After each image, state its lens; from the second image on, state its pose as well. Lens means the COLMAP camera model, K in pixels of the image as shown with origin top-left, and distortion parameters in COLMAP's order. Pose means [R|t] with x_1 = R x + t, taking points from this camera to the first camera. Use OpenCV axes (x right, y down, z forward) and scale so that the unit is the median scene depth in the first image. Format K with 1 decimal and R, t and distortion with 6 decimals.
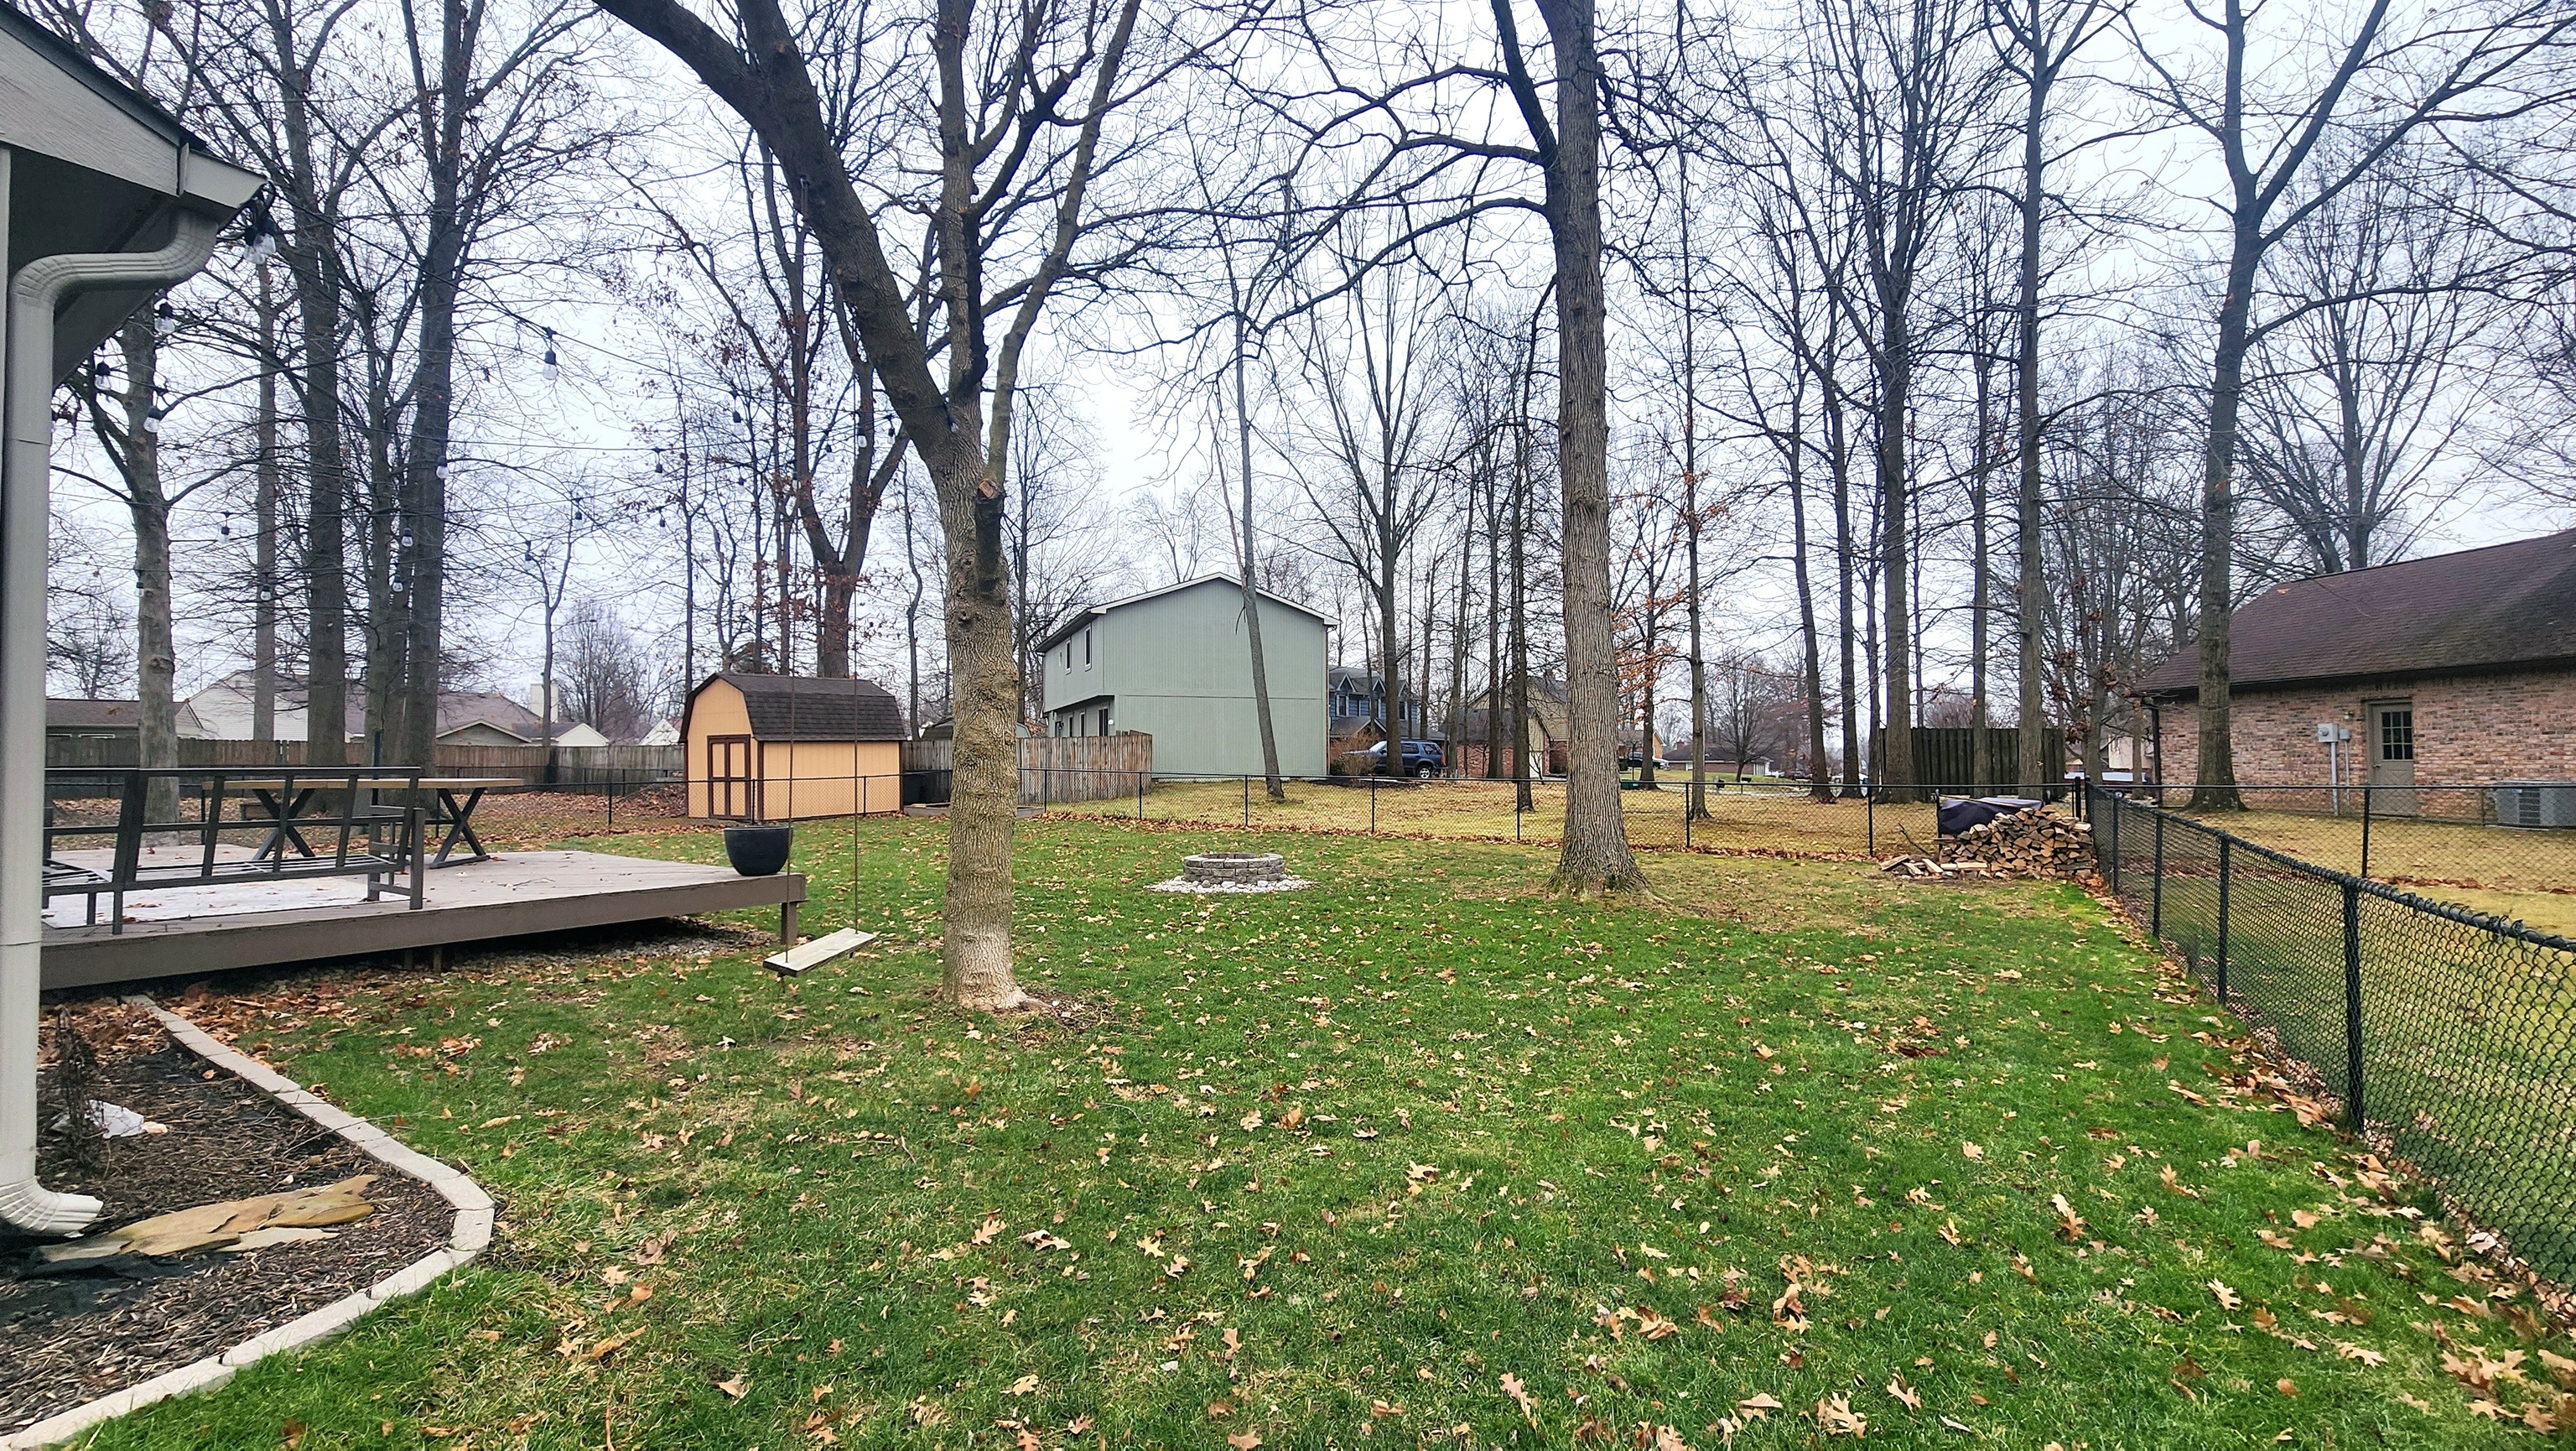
lens RADIAL K [[1064.5, 0, 1288.0], [0, 1064.5, 725.5], [0, 0, 1]] dist [0.003269, 0.000562]
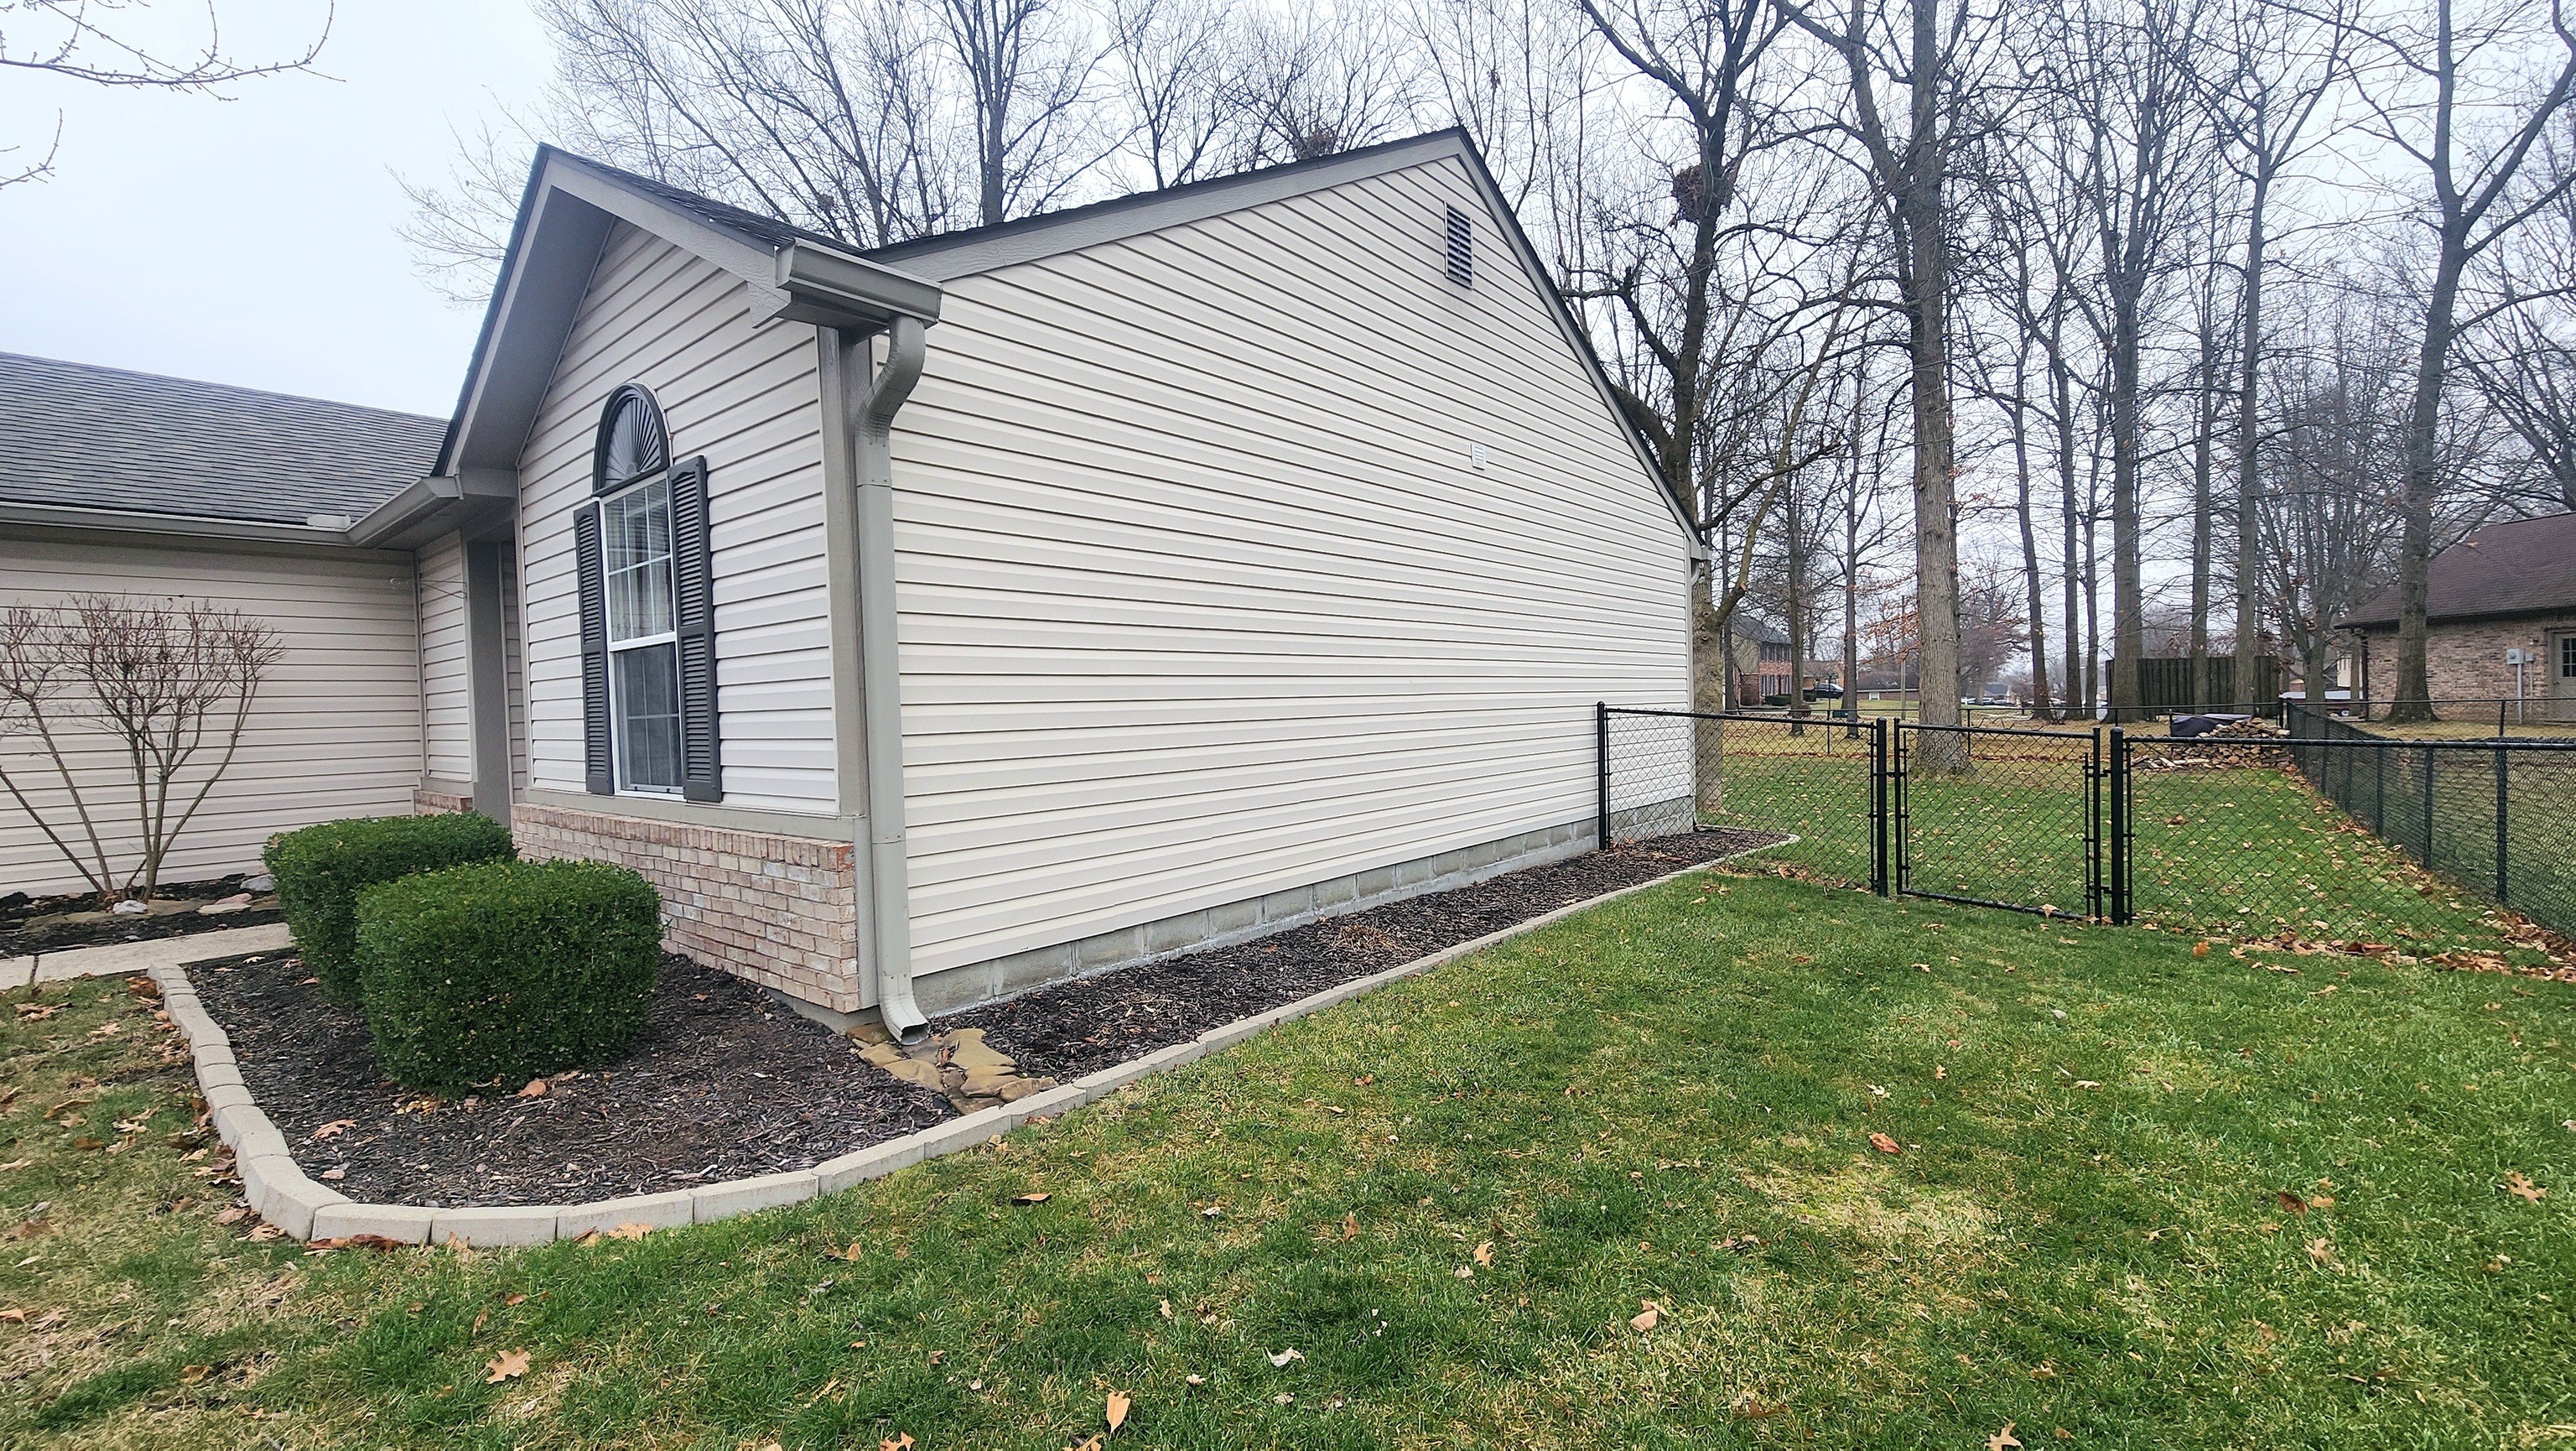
lens RADIAL K [[1064.5, 0, 1288.0], [0, 1064.5, 725.5], [0, 0, 1]] dist [0.003269, 0.000562]
pose [[0.991800, -0.021504, -0.125974, -0.267778], [0.028598, 0.998089, 0.054778, -0.021062], [0.124556, -0.057931, 0.990520, -0.392990]]
